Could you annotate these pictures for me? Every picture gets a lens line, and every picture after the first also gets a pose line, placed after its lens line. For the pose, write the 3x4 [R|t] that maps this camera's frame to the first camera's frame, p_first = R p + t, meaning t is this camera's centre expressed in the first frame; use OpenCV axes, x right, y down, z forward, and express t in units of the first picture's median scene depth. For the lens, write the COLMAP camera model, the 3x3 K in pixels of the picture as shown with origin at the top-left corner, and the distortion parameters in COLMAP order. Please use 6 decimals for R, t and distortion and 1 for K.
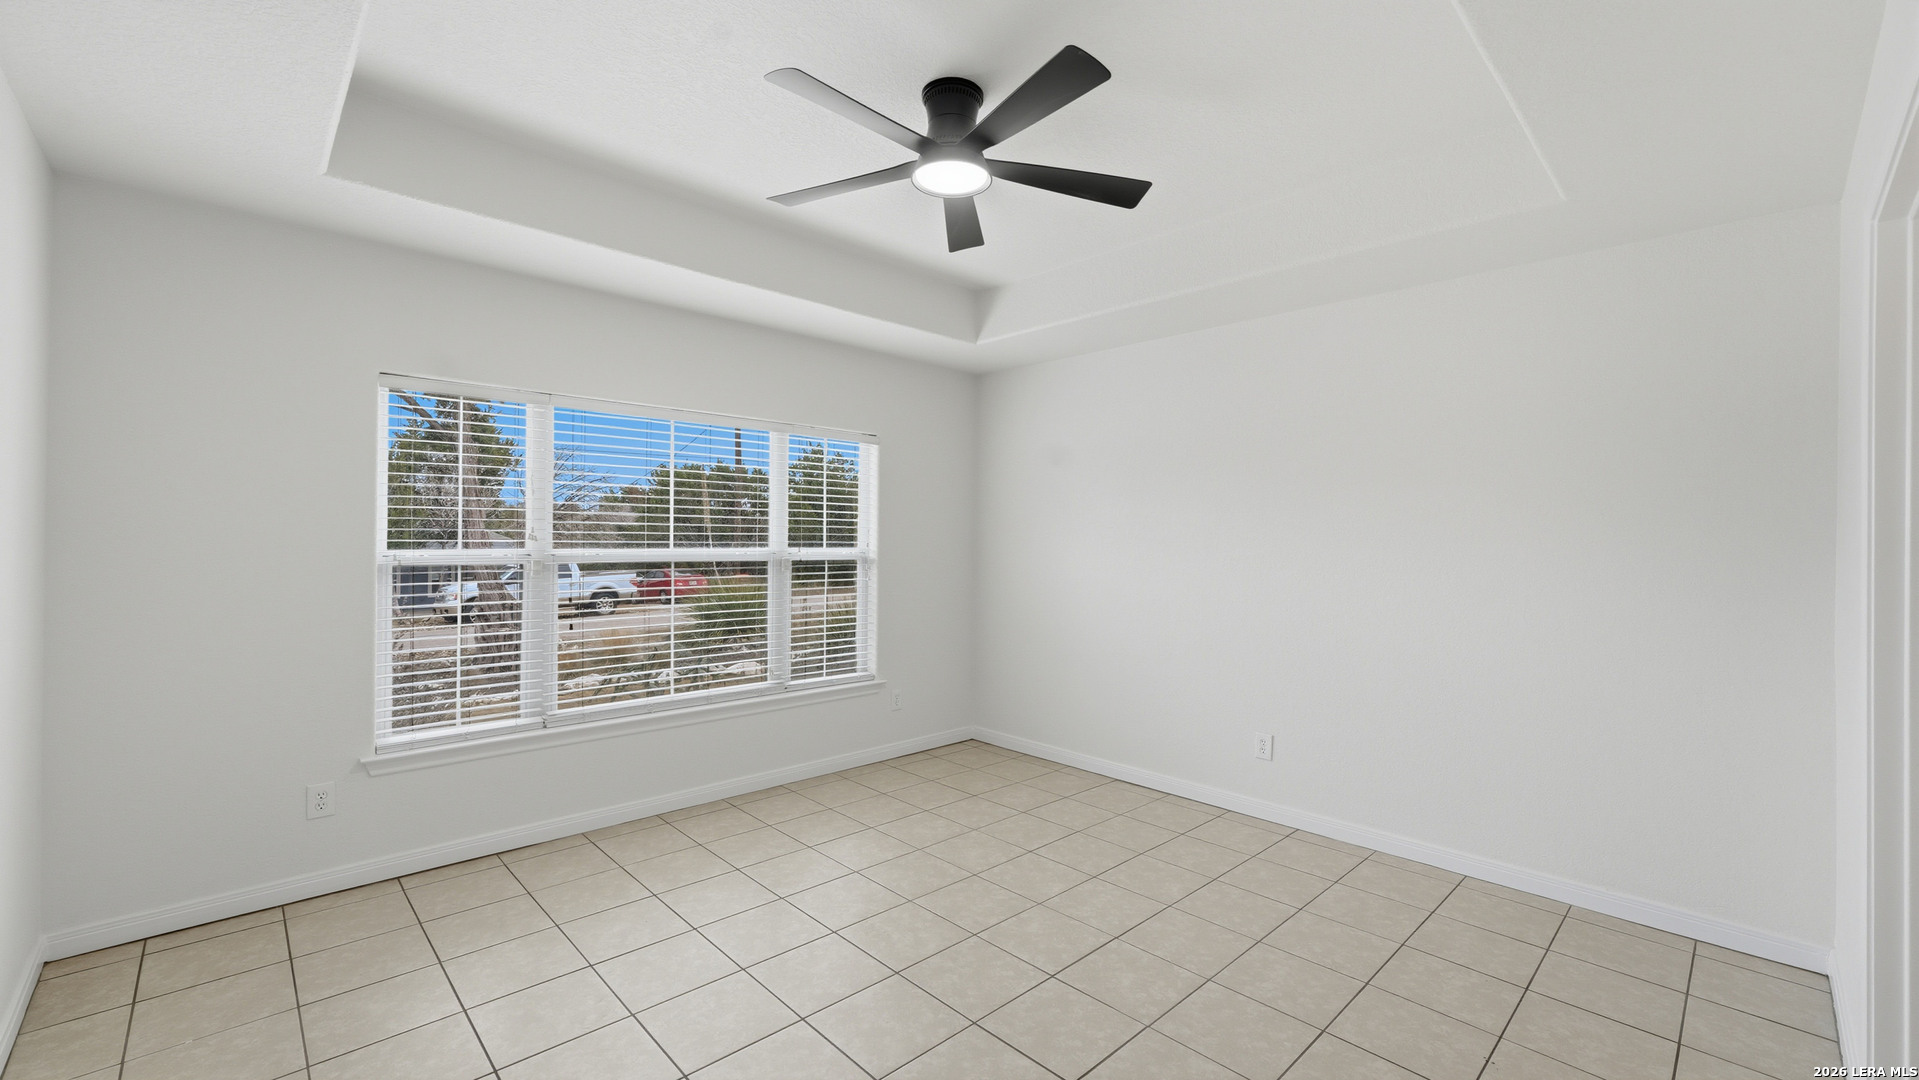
lens RADIAL K [[776.0, 0, 956.1], [0, 776.0, 543.2], [0, 0, 1]] dist [-0.000186, 0.000408]
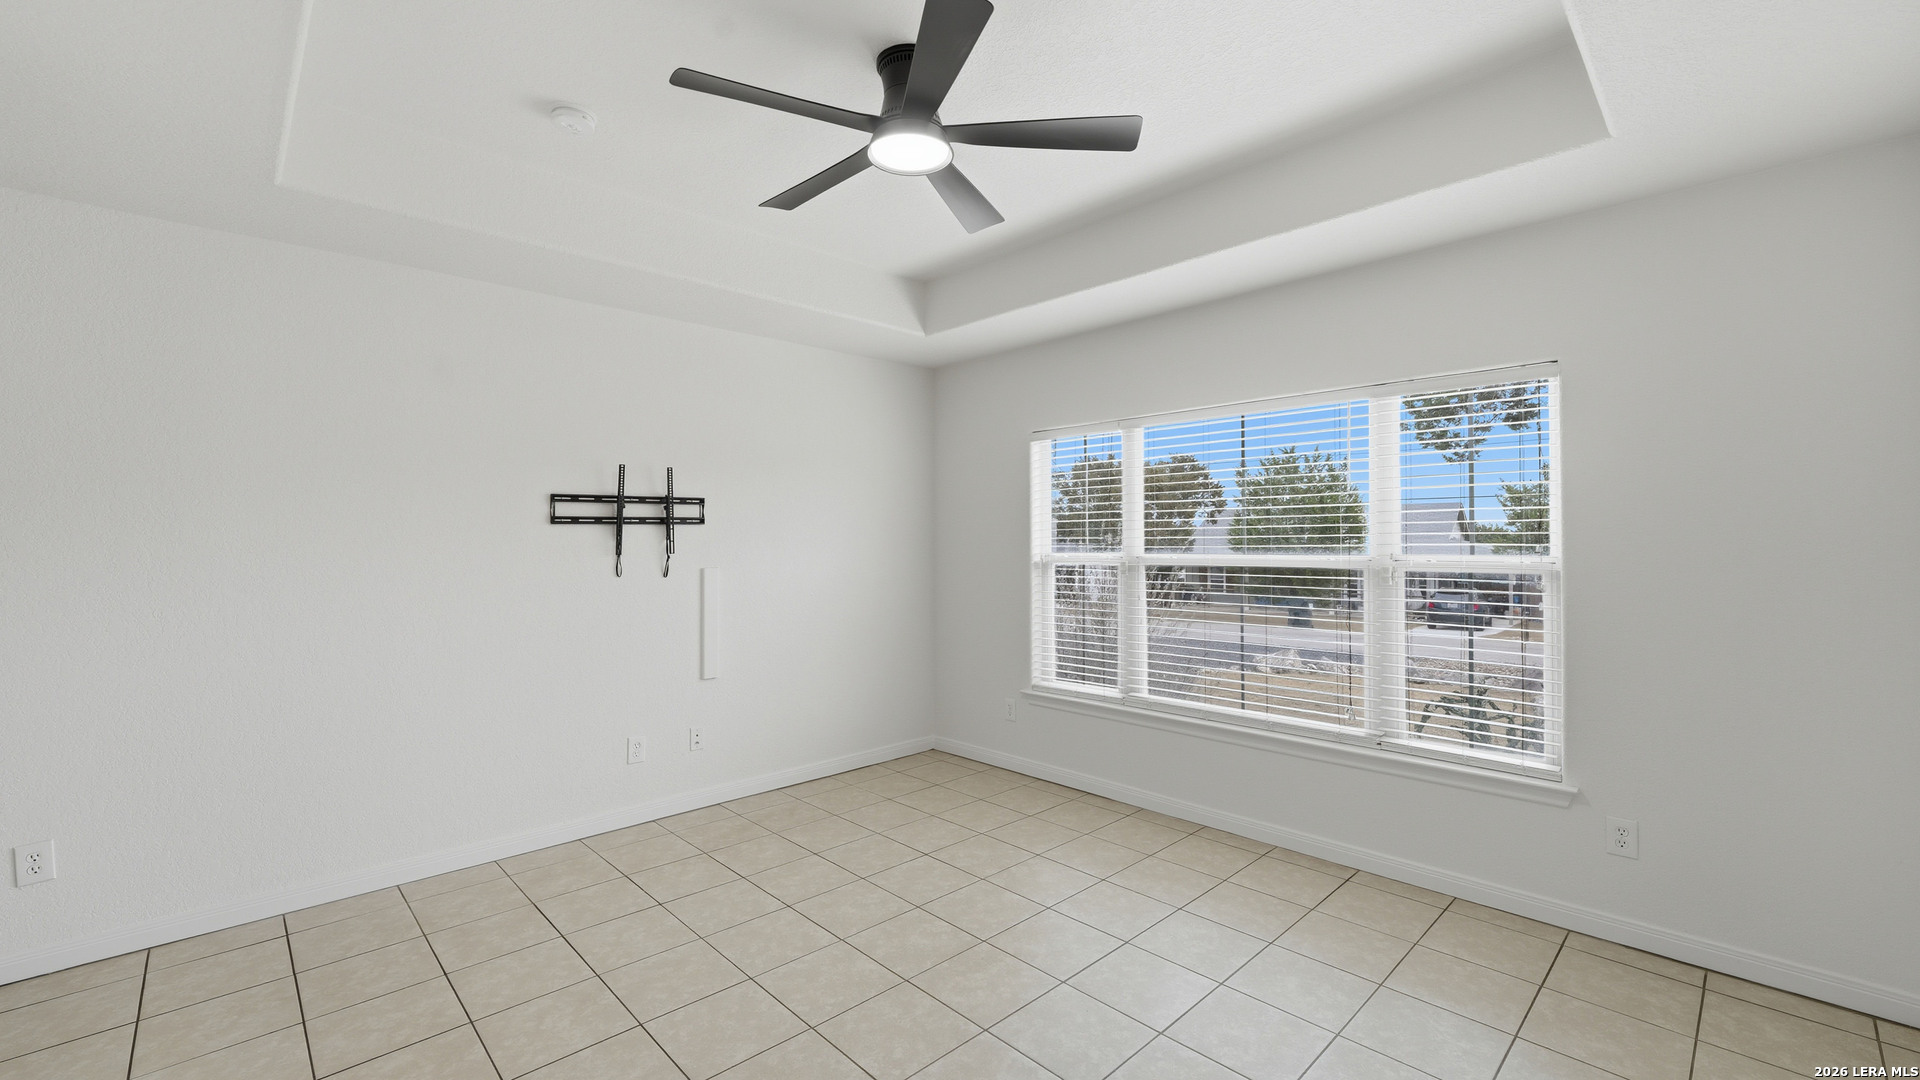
lens RADIAL K [[776.4, 0, 956.6], [0, 776.4, 543.3], [0, 0, 1]] dist [-0.000186, 0.000408]
pose [[-0.000925, -0.009417, -0.999955, 0.629635], [-0.000396, 0.999956, -0.009416, 0.004411], [0.999999, 0.000387, -0.000929, 0.730086]]
